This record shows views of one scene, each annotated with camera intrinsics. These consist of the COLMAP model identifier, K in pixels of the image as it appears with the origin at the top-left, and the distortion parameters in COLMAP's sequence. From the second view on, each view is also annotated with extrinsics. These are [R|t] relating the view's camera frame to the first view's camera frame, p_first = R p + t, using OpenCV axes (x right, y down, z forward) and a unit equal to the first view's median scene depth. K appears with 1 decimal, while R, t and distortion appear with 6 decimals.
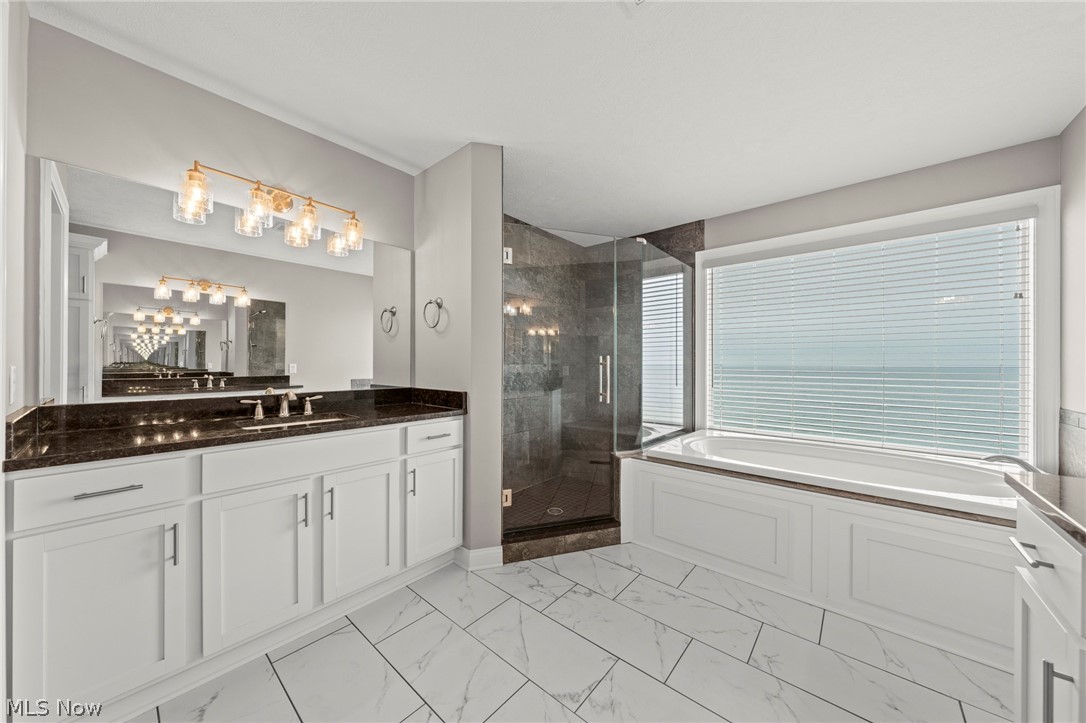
lens RADIAL K [[371.5, 0, 549.6], [0, 371.5, 364.7], [0, 0, 1]] dist [-0.001777, -0.000190]
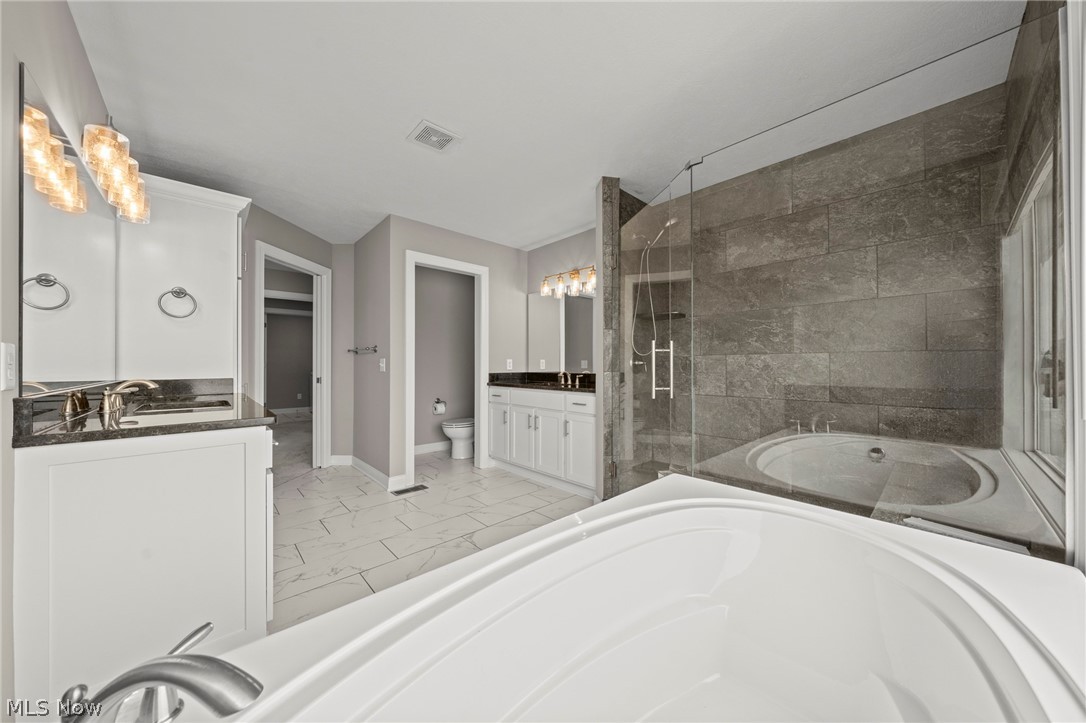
lens RADIAL K [[371.5, 0, 543.6], [0, 371.5, 364.5], [0, 0, 1]] dist [-0.001777, -0.000190]
pose [[-0.123422, -0.005121, -0.992341, 1.060921], [-0.004443, 0.999980, -0.004608, 0.037553], [0.992344, 0.003840, -0.123442, 0.919150]]
